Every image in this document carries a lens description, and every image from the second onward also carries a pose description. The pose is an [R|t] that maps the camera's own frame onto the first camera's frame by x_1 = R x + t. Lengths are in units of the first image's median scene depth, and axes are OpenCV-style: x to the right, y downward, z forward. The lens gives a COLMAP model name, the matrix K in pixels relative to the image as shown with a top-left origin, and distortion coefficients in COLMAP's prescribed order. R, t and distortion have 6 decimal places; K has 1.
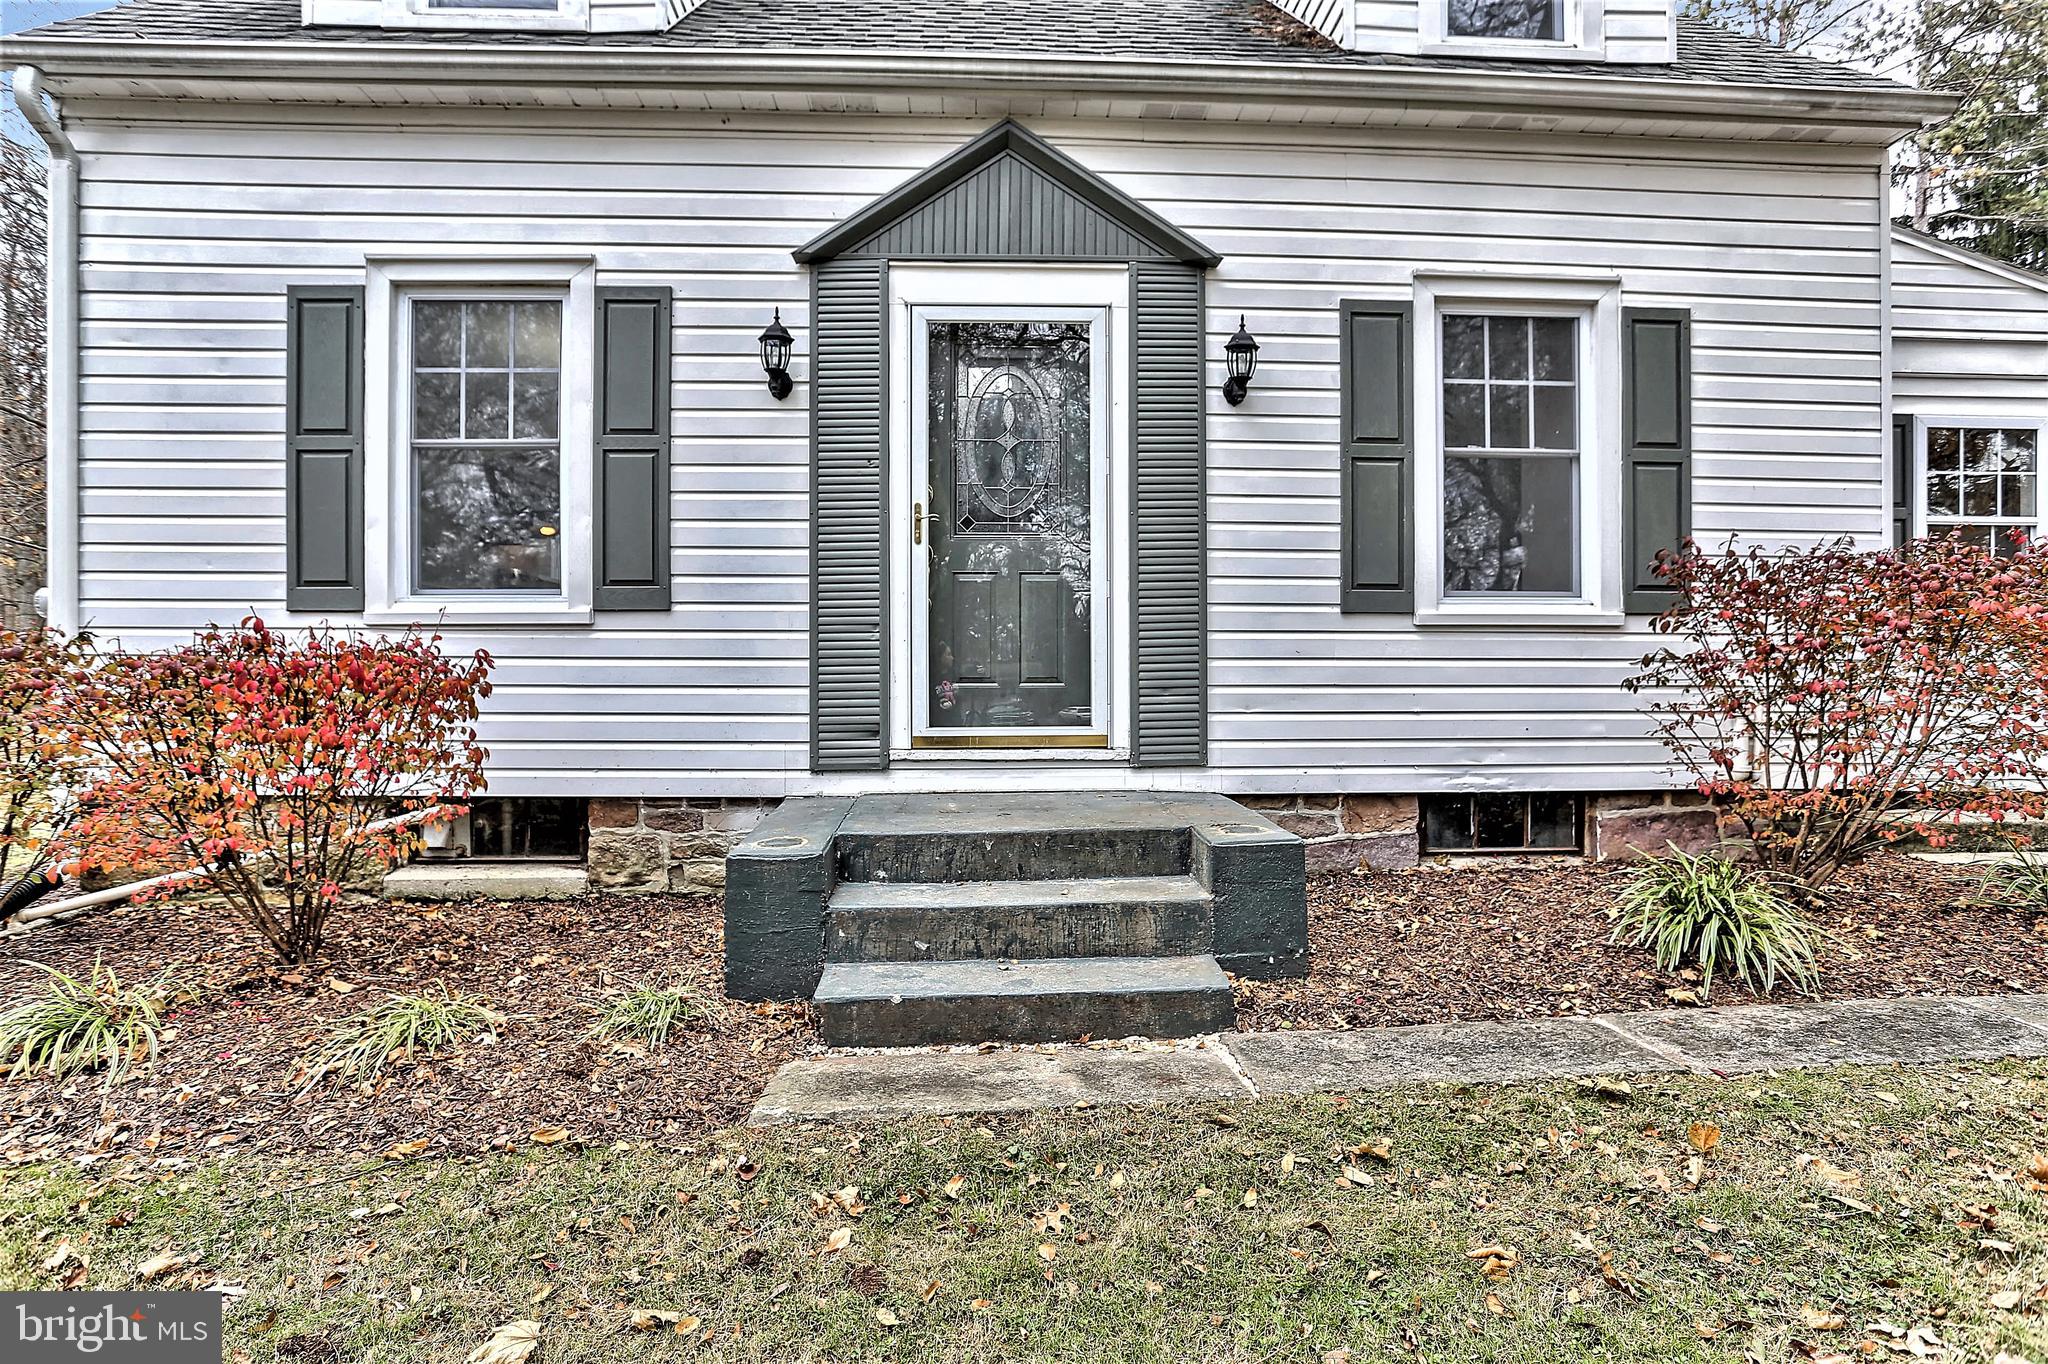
lens RADIAL K [[1086.7, 0, 996.0], [0, 1086.7, 688.6], [0, 0, 1]] dist [-0.061963, 0.030271]
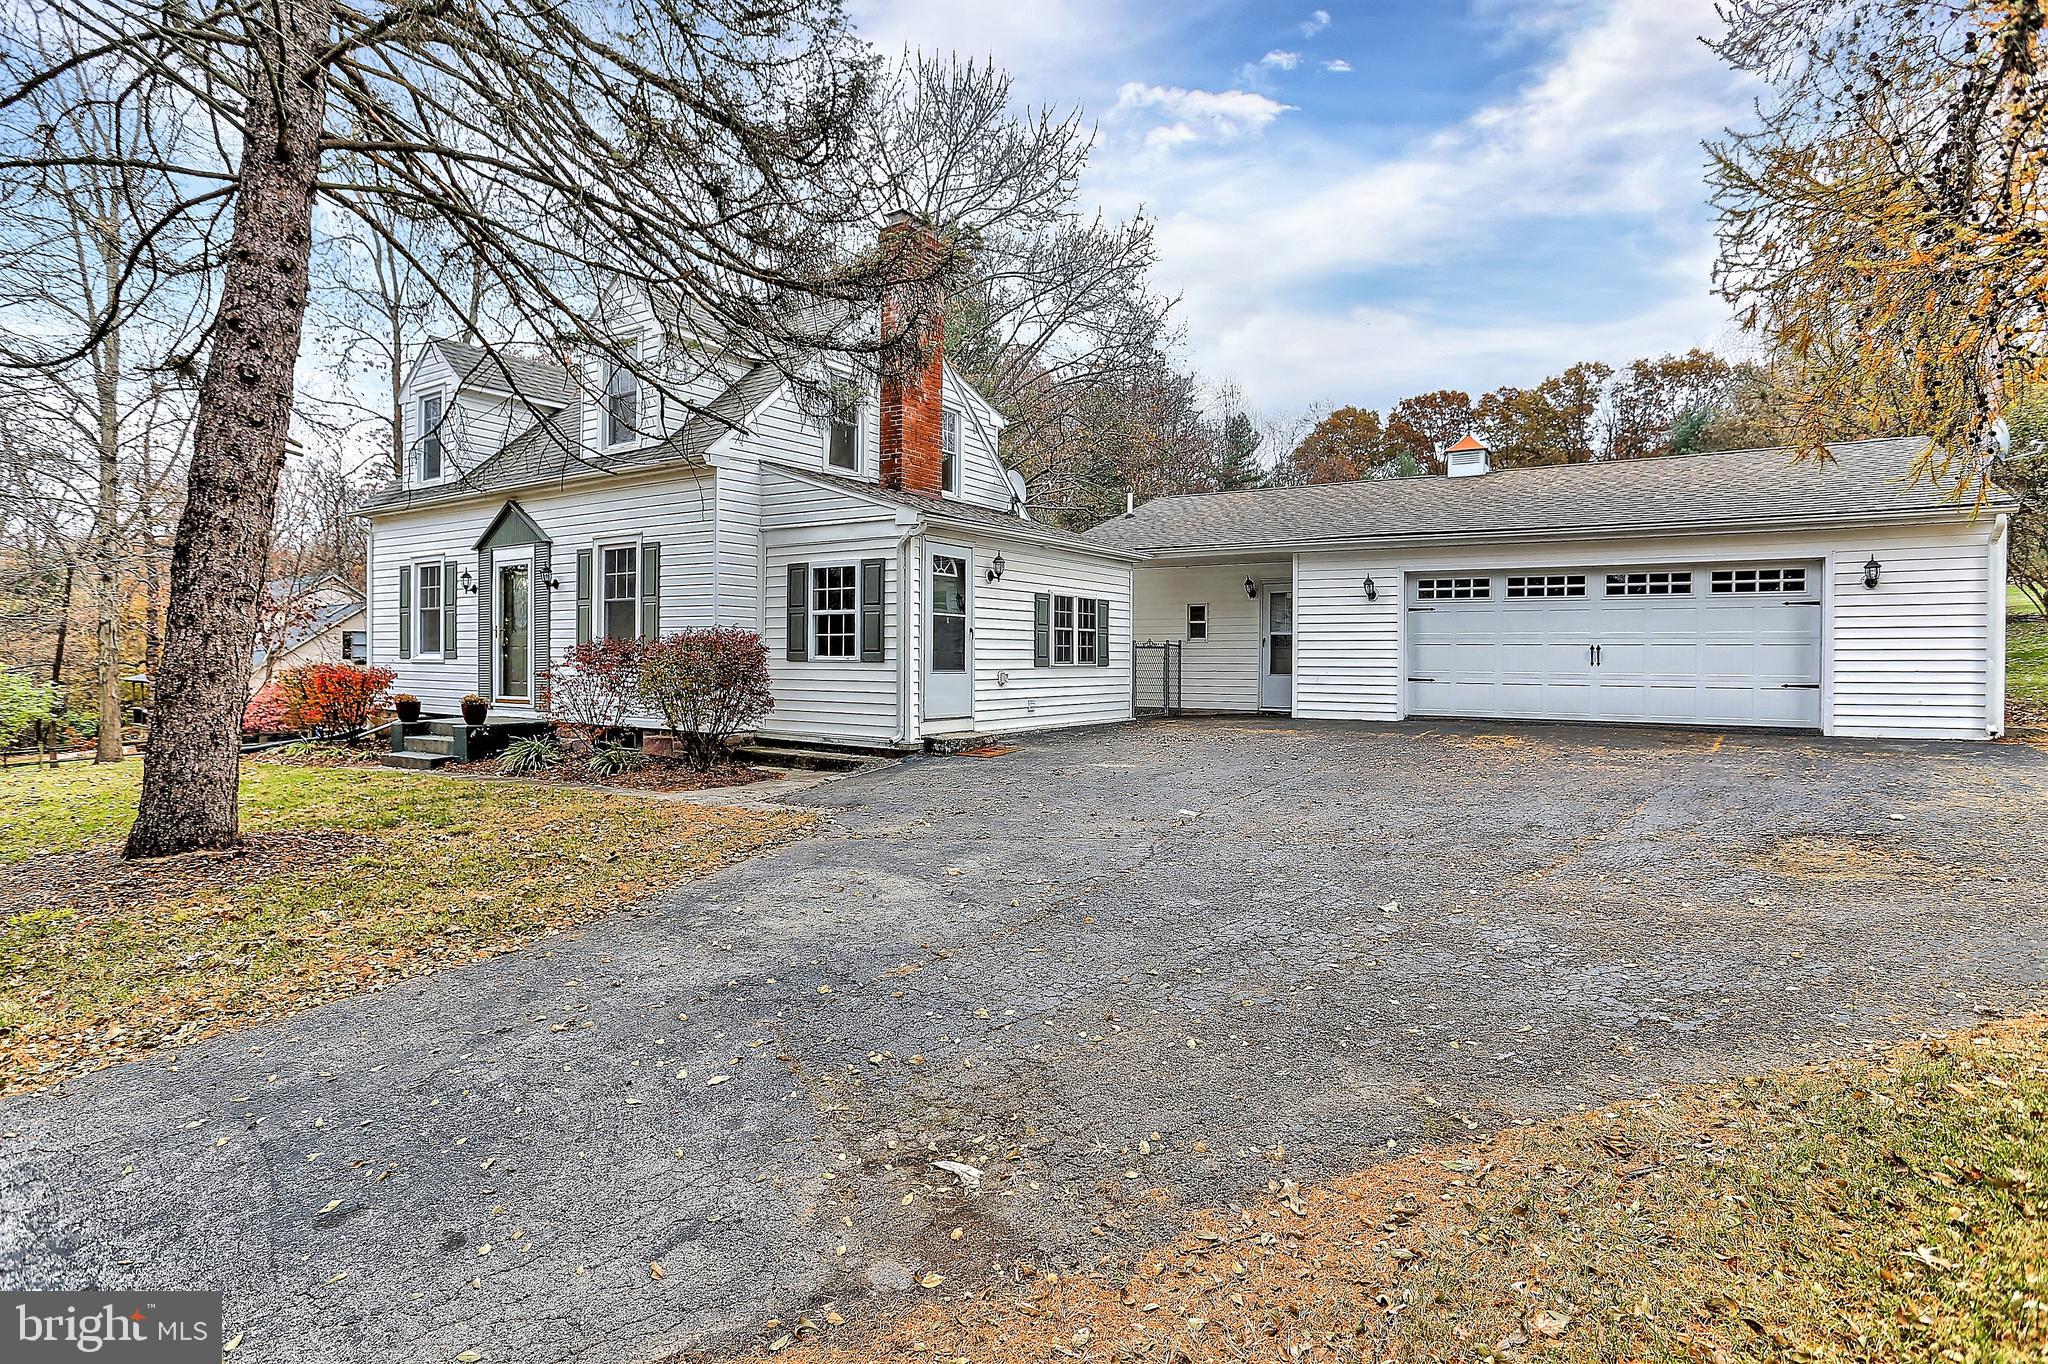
lens RADIAL K [[1086.7, 0, 996.0], [0, 1086.7, 688.6], [0, 0, 1]] dist [-0.061963, 0.030271]
pose [[0.786669, 0.015484, -0.617181, 2.990445], [-0.038246, 0.998988, -0.023685, 0.033019], [0.616189, 0.042237, 0.786465, -0.547511]]
